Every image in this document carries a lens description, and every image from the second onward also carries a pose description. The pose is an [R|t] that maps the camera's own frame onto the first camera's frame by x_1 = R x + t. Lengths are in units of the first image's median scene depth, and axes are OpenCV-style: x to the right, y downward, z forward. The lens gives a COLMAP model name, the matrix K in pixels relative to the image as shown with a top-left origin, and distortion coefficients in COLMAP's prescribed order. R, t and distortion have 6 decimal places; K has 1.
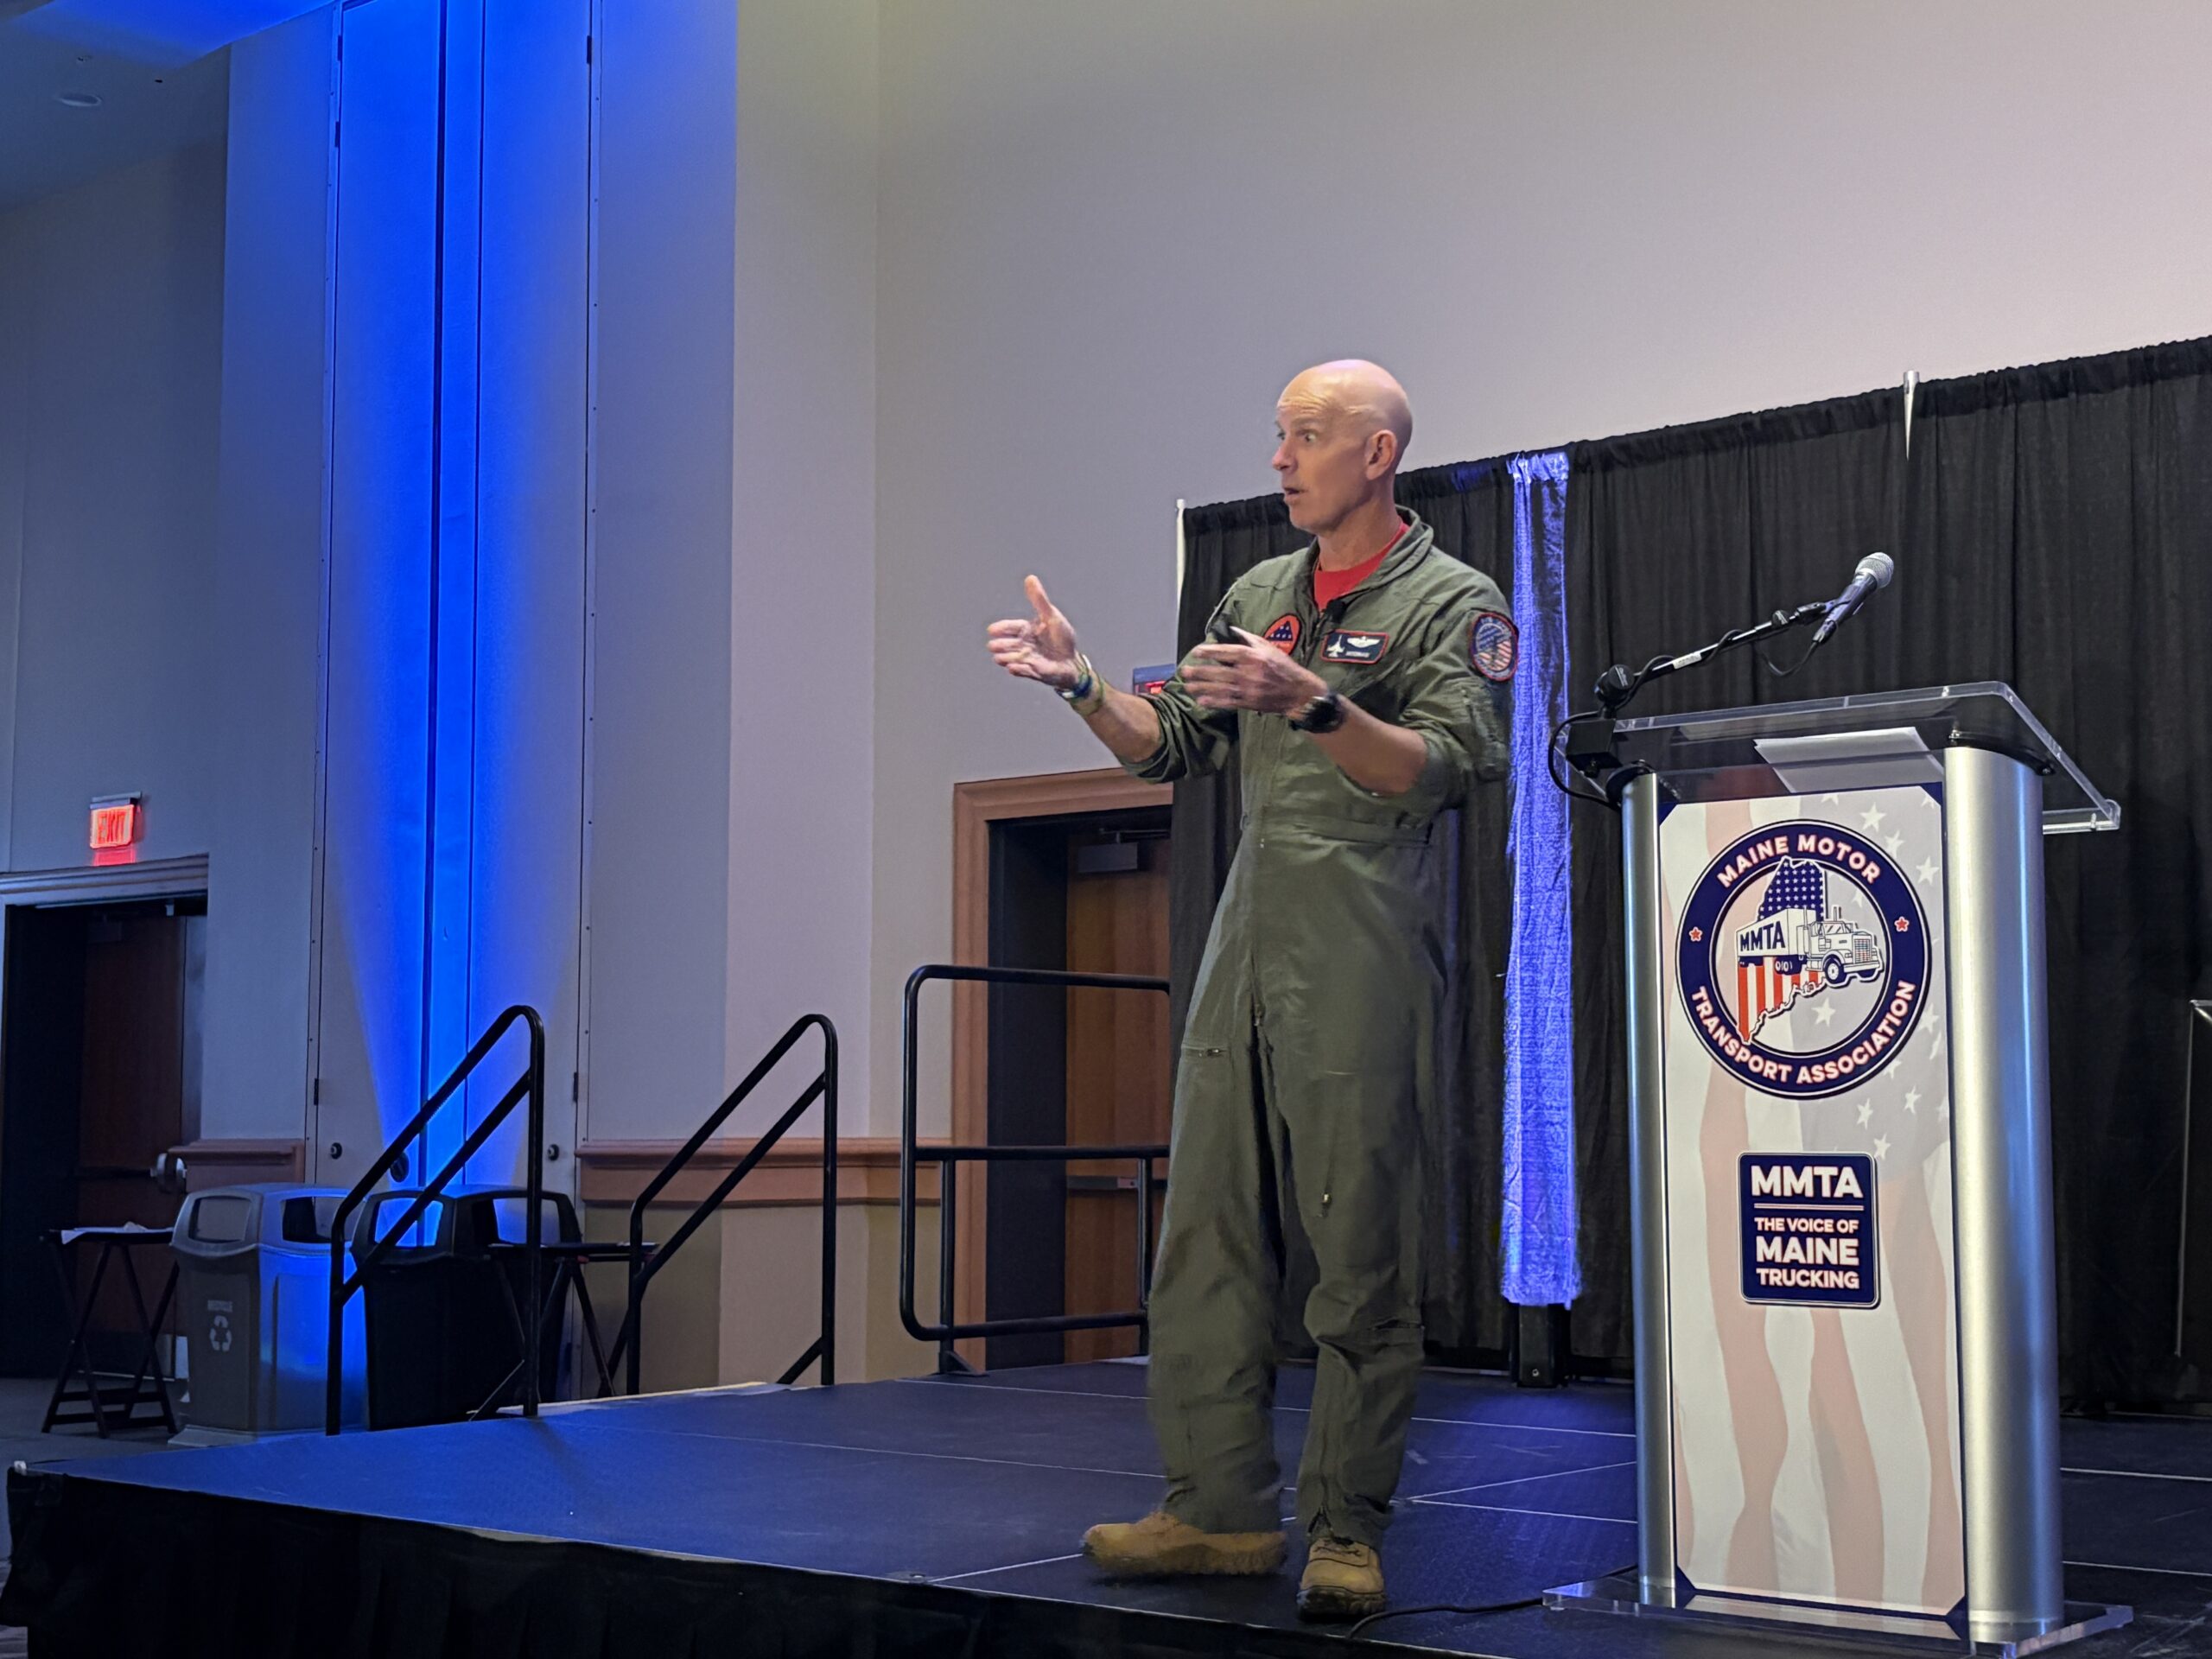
lens RADIAL K [[3097.8, 0, 1106.0], [0, 3097.8, 829.5], [0, 0, 1]] dist [0.221383, -0.003334]
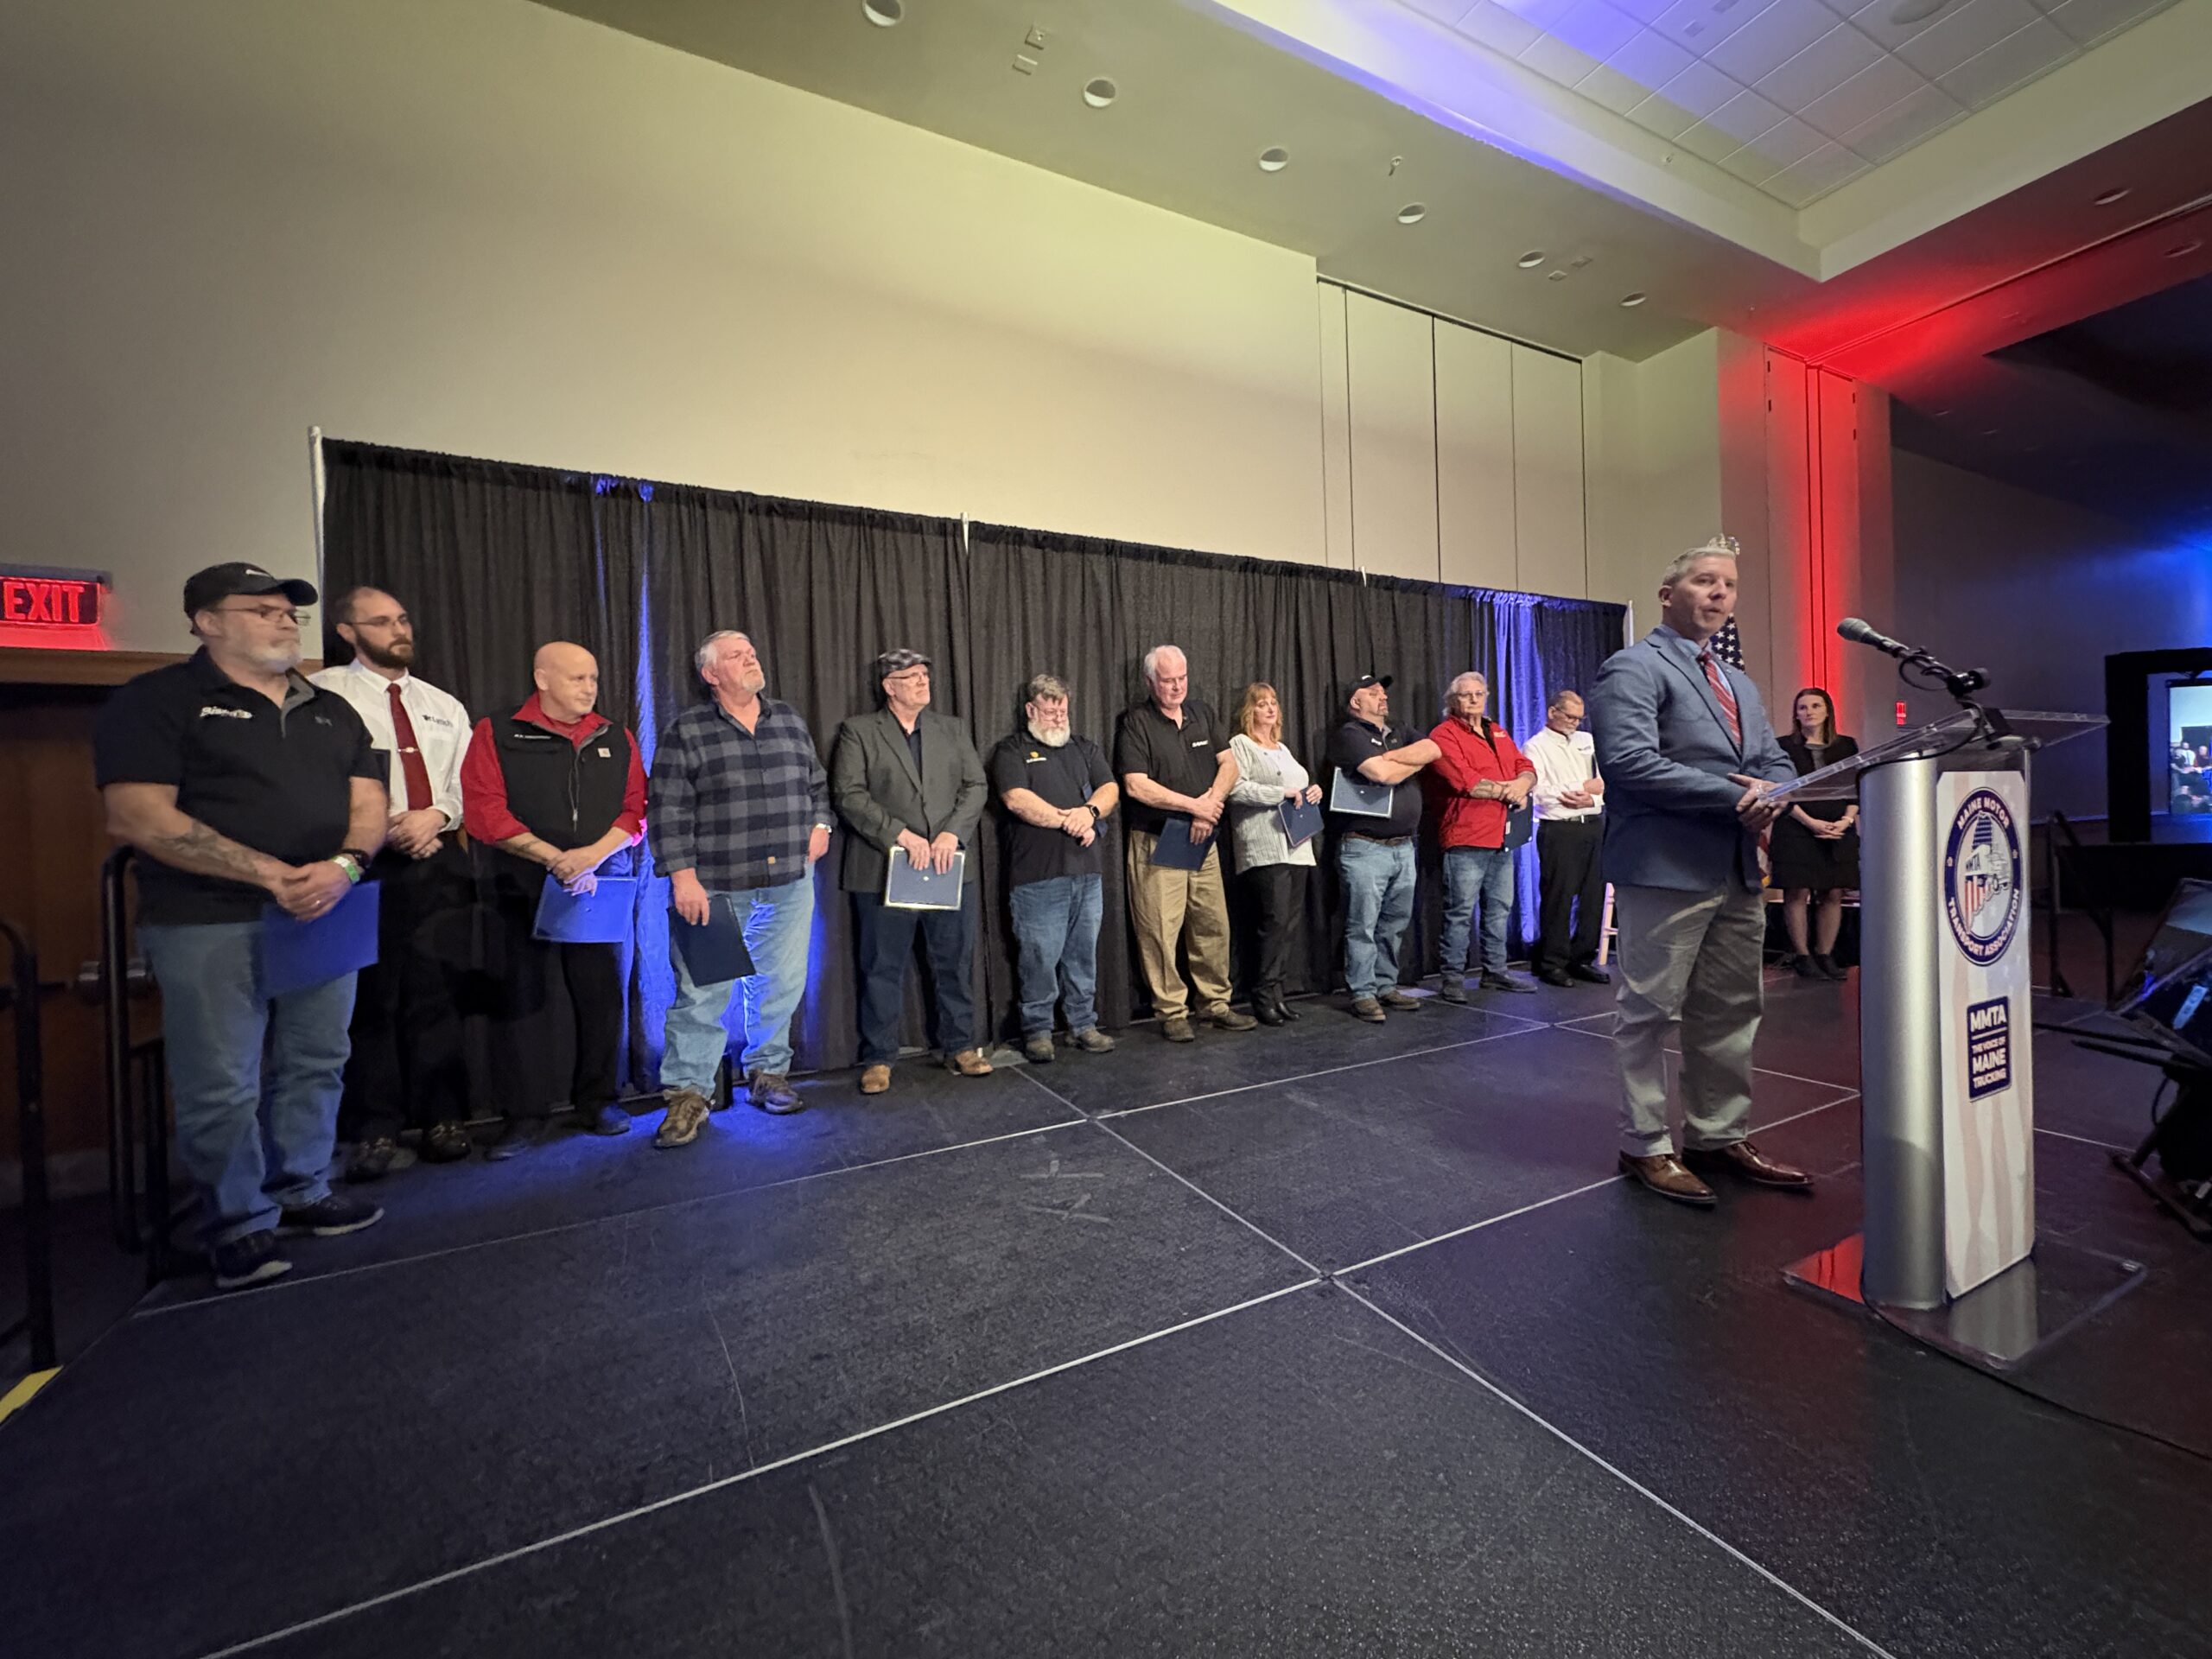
lens RADIAL K [[895.7, 0, 1106.0], [0, 895.7, 829.5], [0, 0, 1]] dist [0.025316, -0.018181]
pose [[0.393908, -0.019208, 0.918949, -0.361478], [-0.059214, 0.997174, 0.046225, 0.022786], [-0.917241, -0.072623, 0.391657, 1.218512]]
